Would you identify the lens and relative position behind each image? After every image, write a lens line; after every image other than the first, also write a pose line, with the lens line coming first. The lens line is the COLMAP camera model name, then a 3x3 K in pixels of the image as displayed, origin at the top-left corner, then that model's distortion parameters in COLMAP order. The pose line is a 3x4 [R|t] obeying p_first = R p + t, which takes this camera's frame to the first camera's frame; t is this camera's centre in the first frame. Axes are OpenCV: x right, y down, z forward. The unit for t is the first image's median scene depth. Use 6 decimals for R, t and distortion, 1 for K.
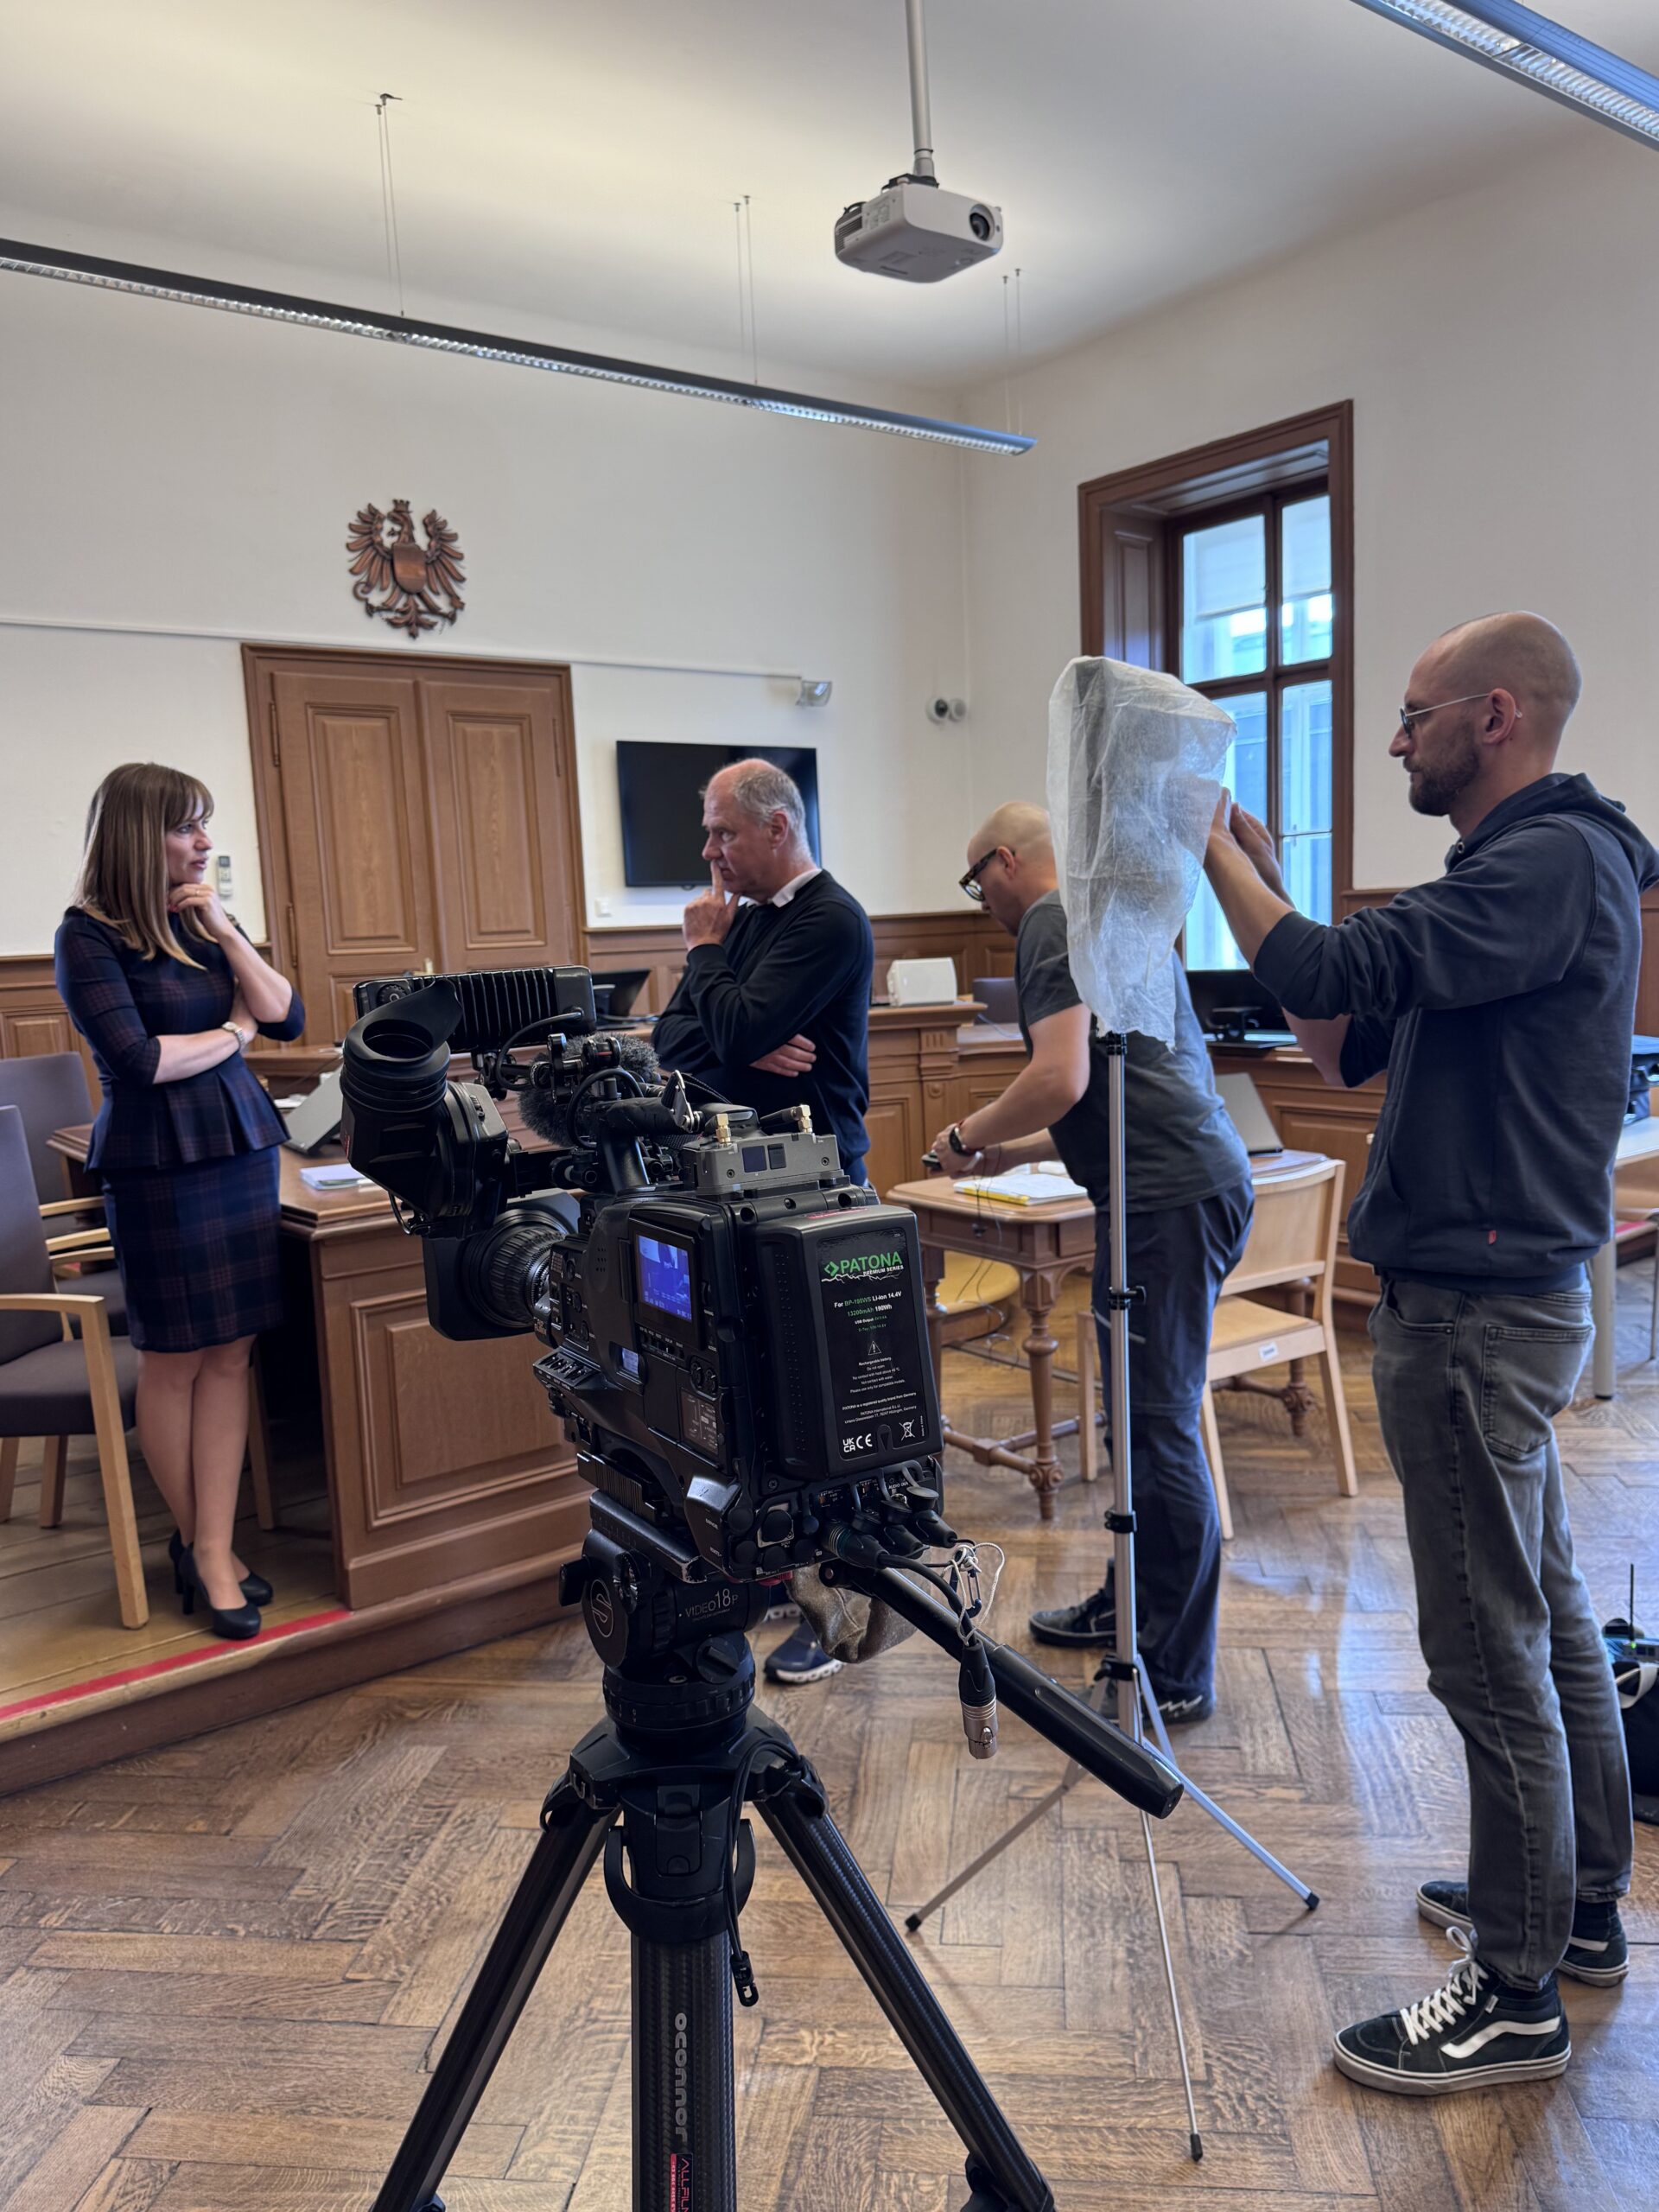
lens RADIAL K [[1638.9, 0, 837.9], [0, 1638.9, 1112.9], [0, 0, 1]] dist [0.034471, -0.026060]
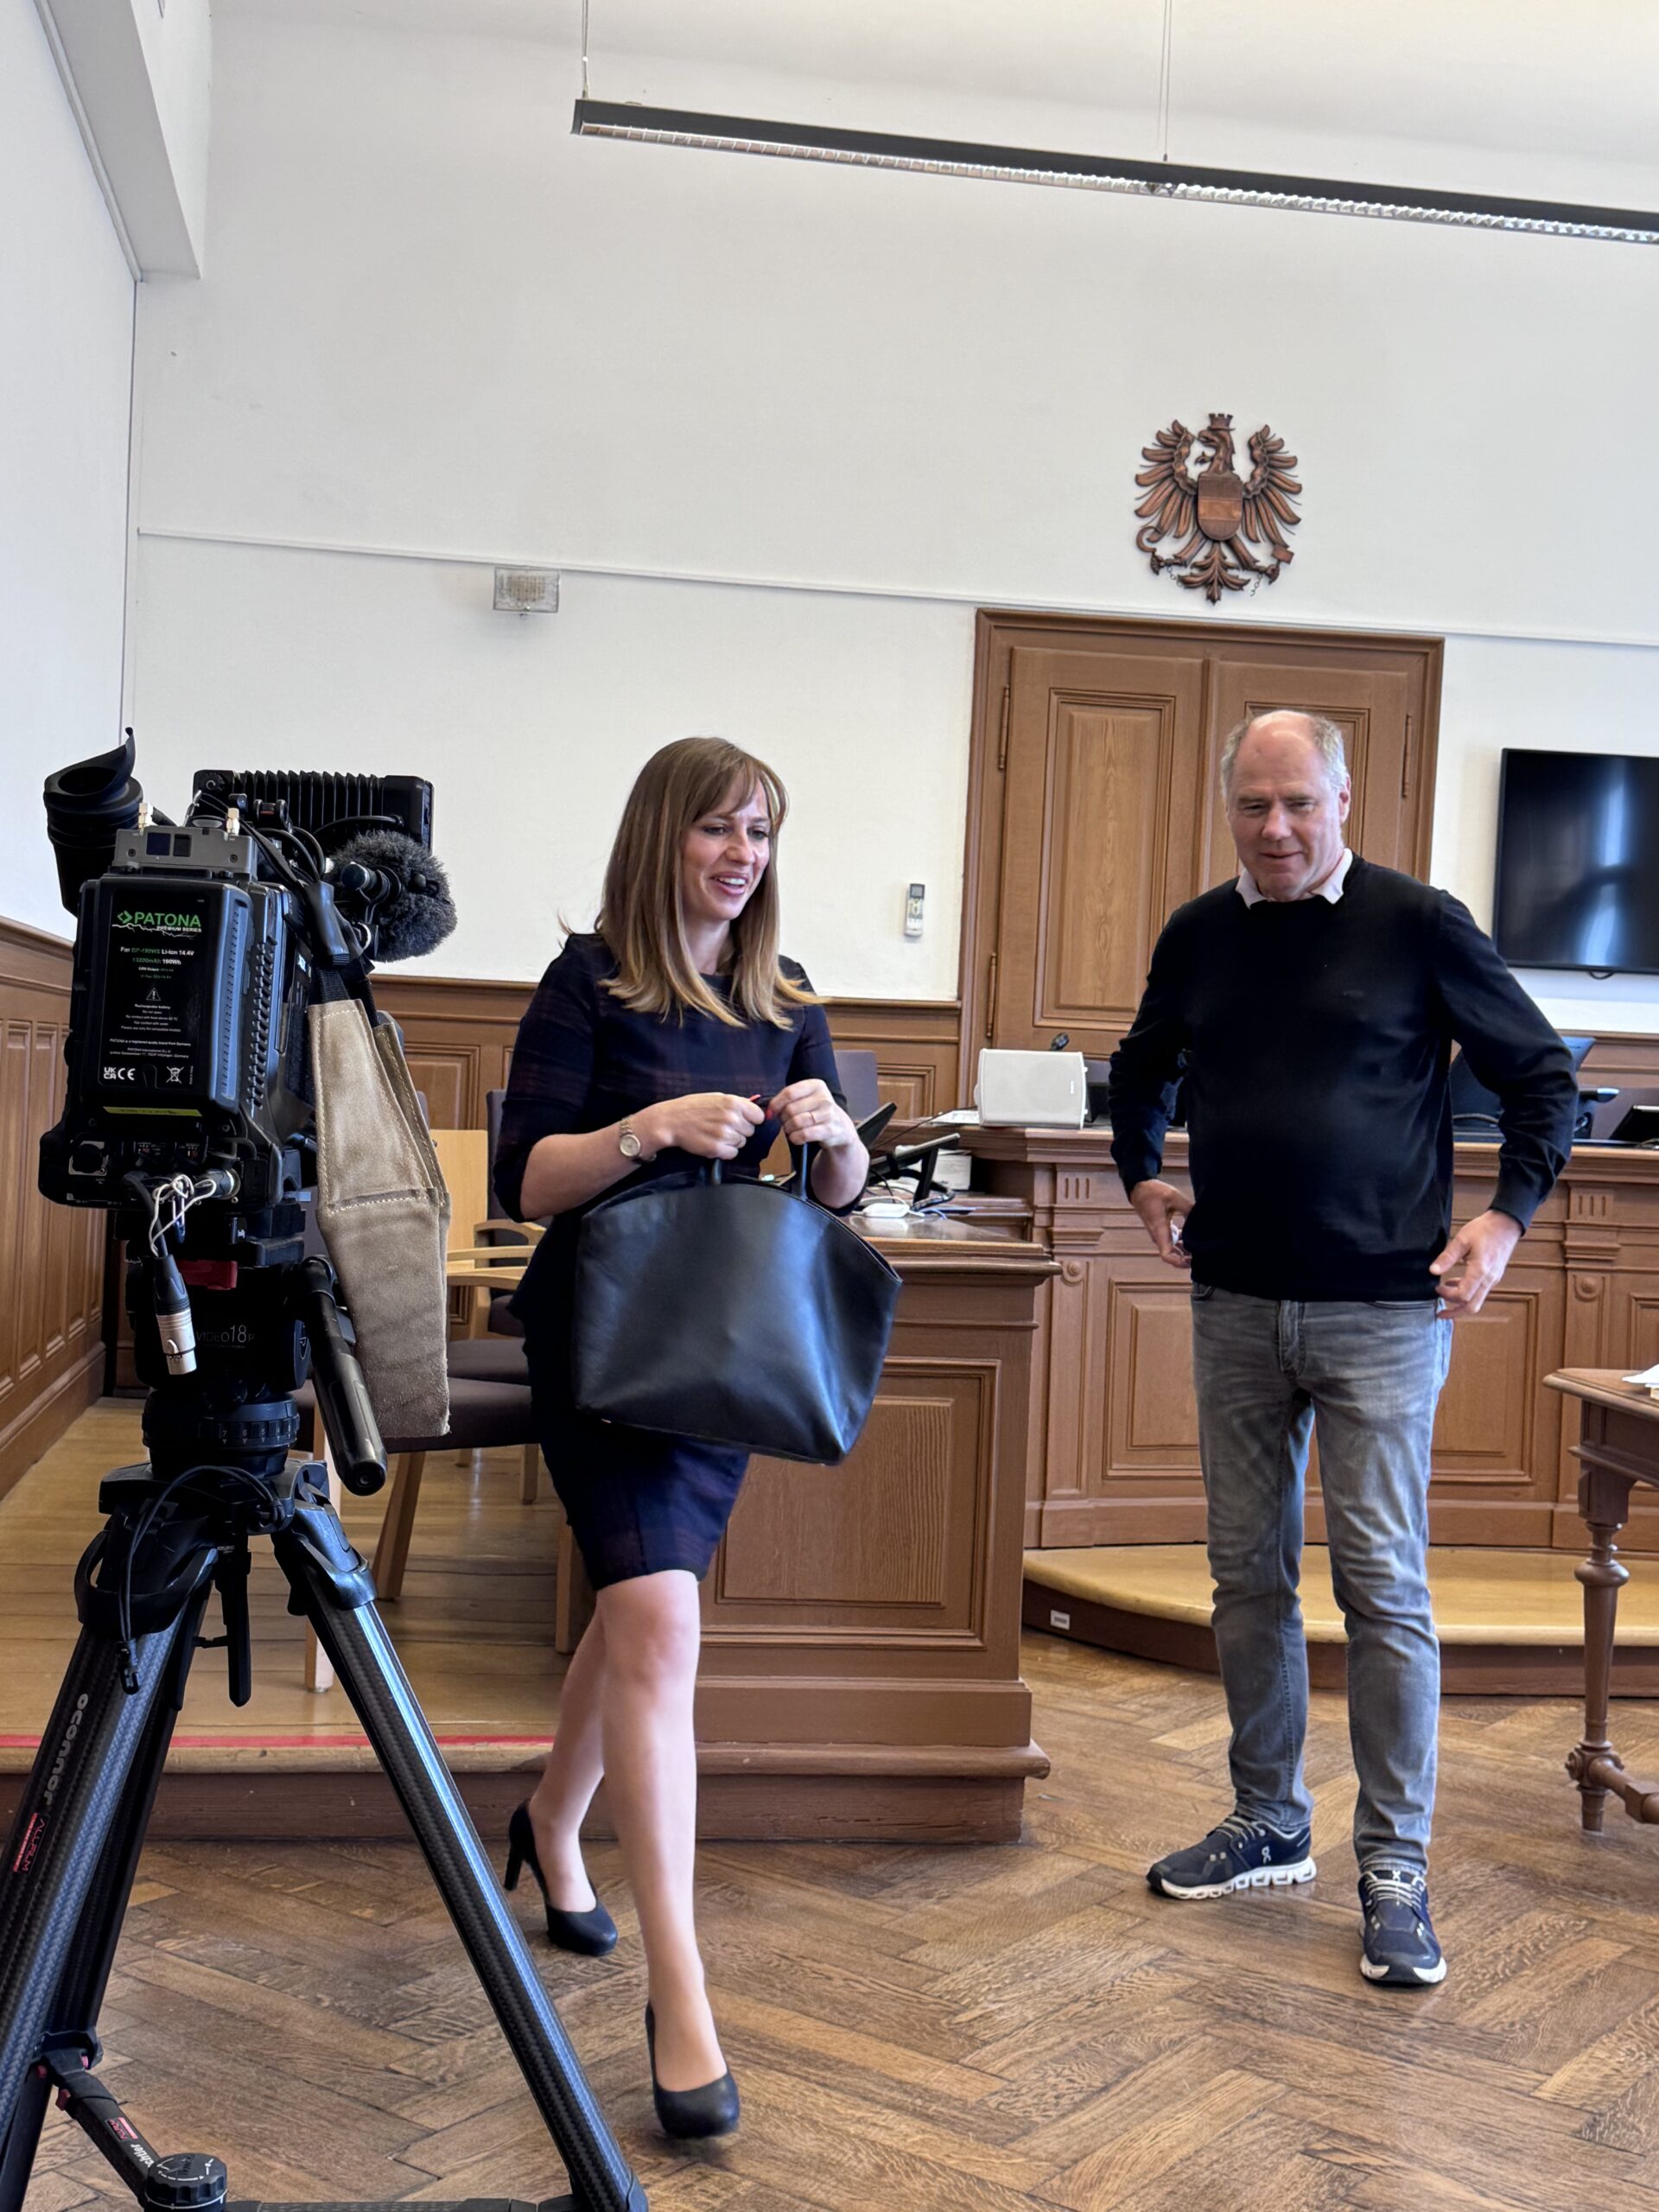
lens RADIAL K [[2575.6, 0, 822.7], [0, 2575.6, 1115.2], [0, 0, 1]] dist [0.130176, 0.000000]
pose [[0.871621, 0.091097, -0.481640, 0.161773], [-0.141848, 0.987414, -0.069943, 0.036050], [0.469207, 0.129283, 0.873574, -0.039463]]
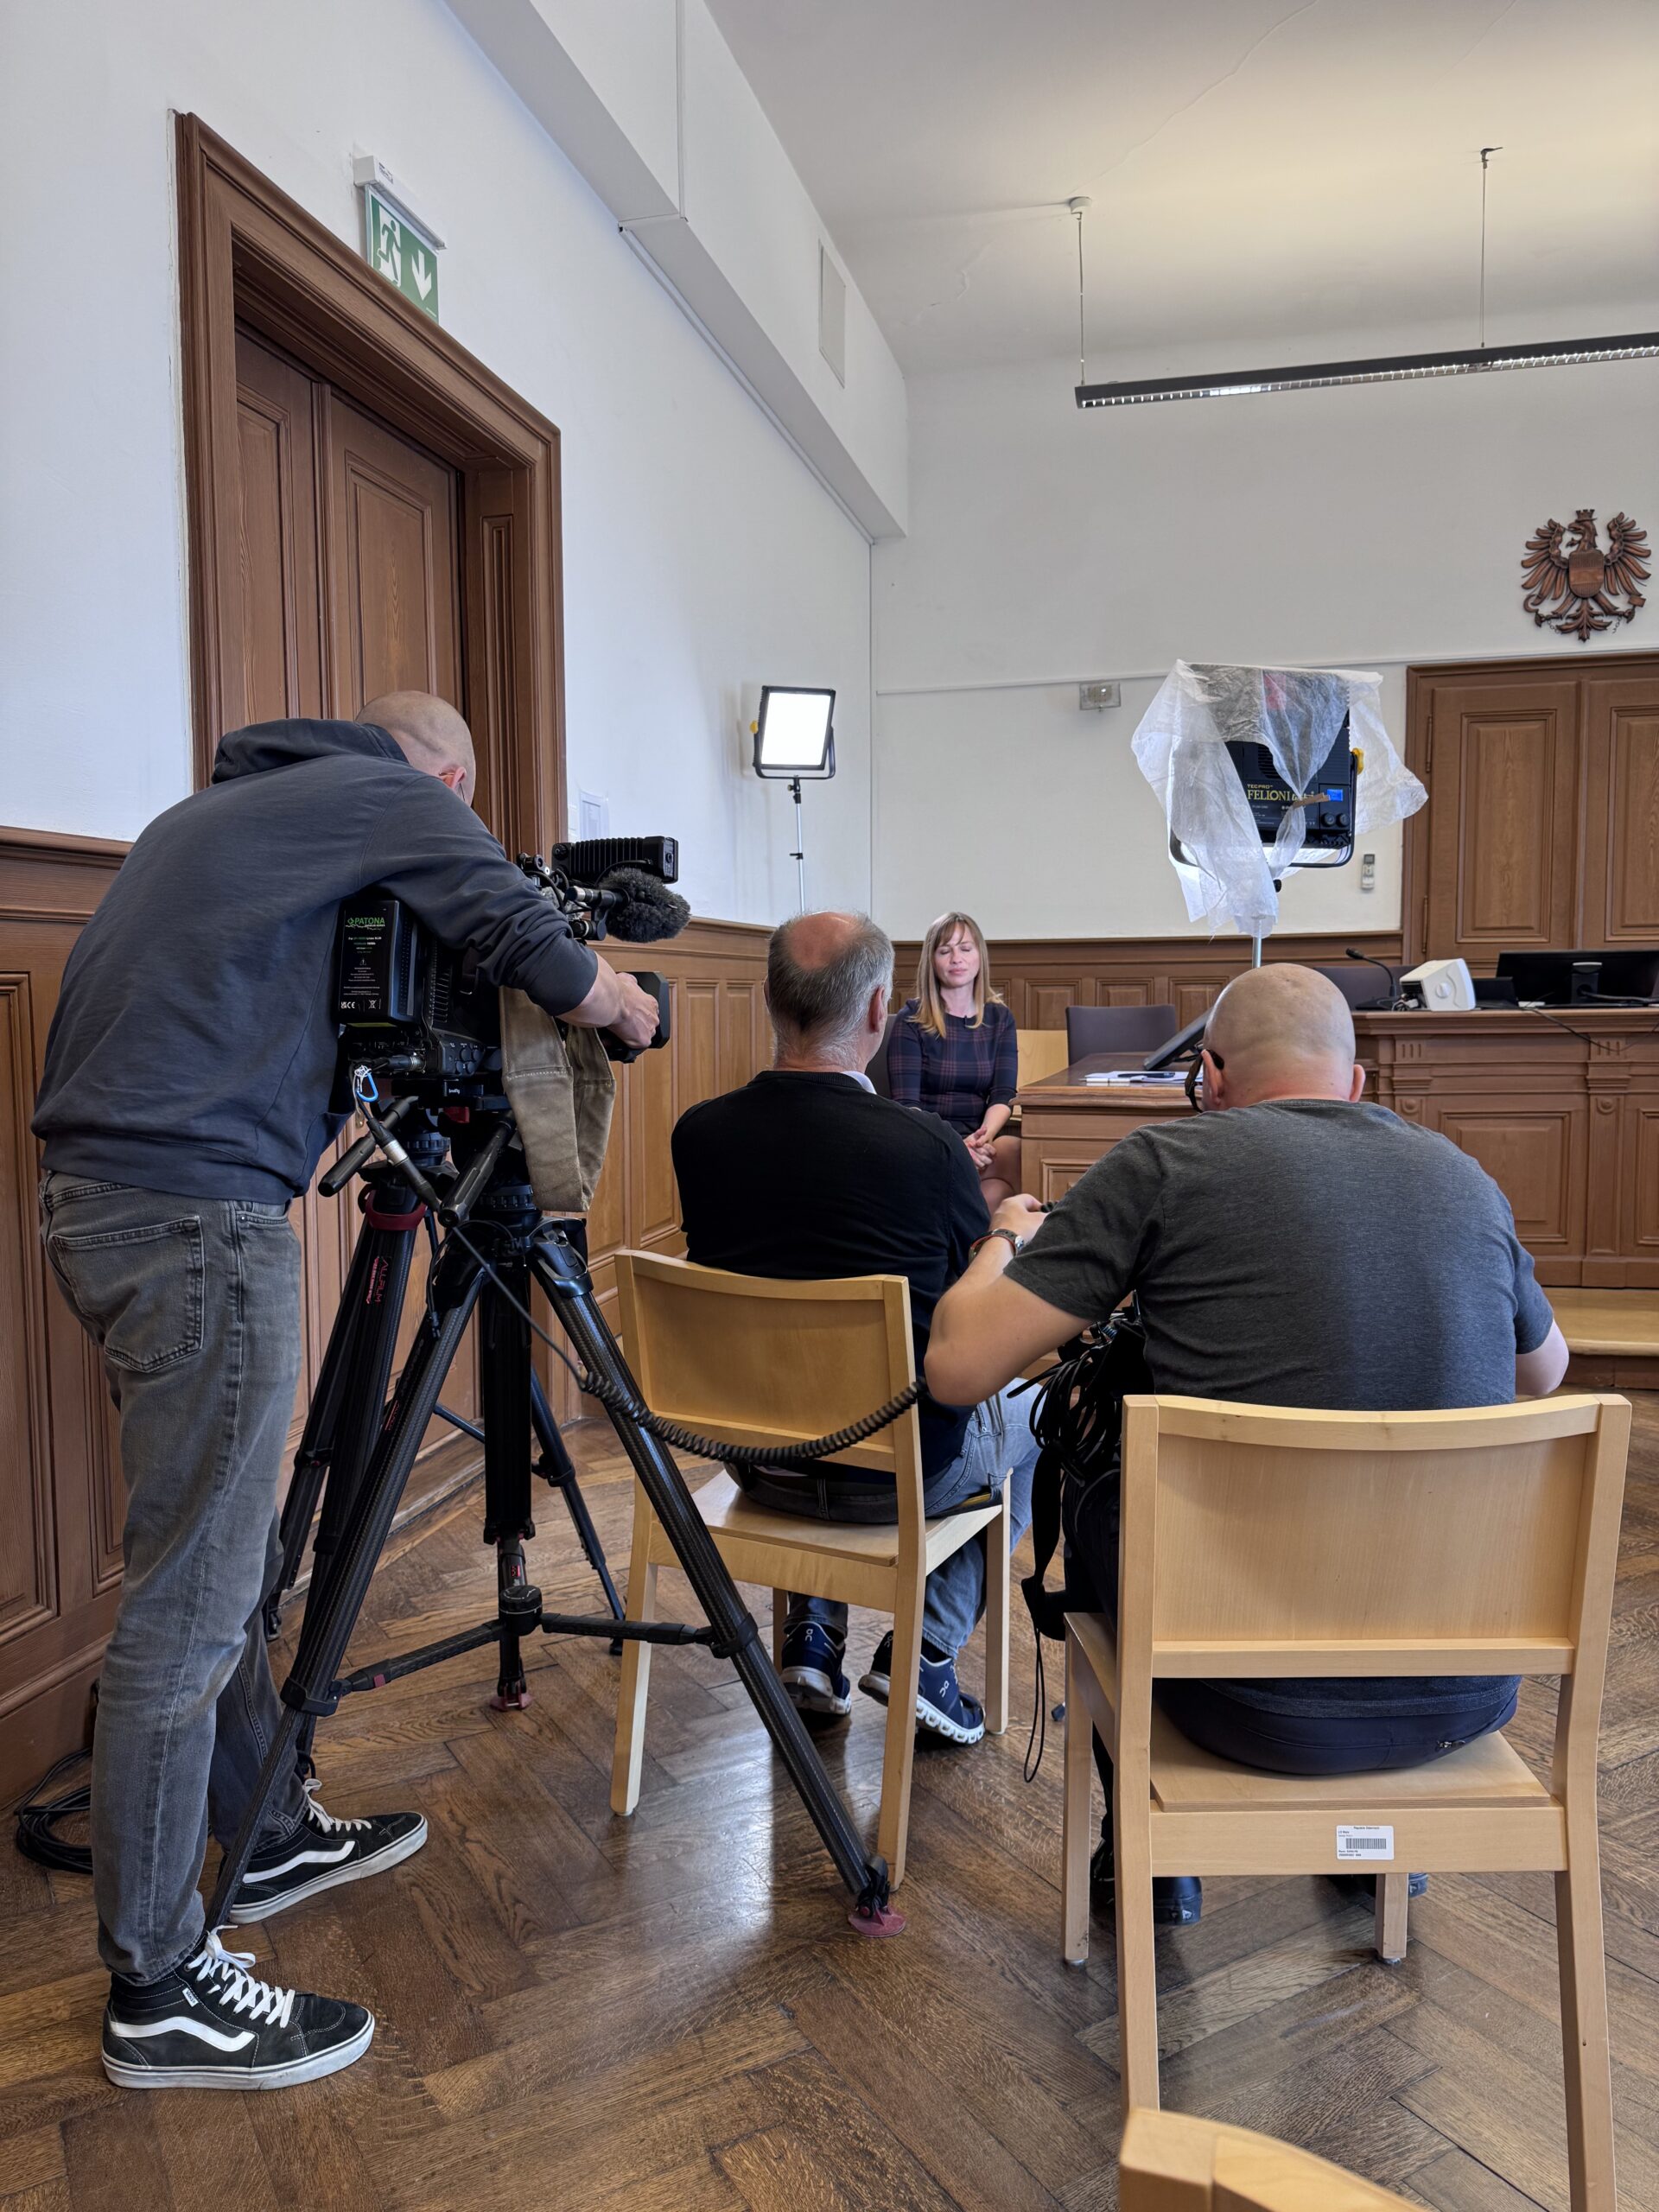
lens RADIAL K [[1575.5, 0, 833.1], [0, 1575.5, 1099.5], [0, 0, 1]] dist [0.013031, -0.004583]
pose [[0.628150, 0.094182, -0.772371, 0.244126], [-0.114733, 0.993008, 0.027777, 0.024454], [0.769587, 0.071168, 0.634563, 0.028170]]
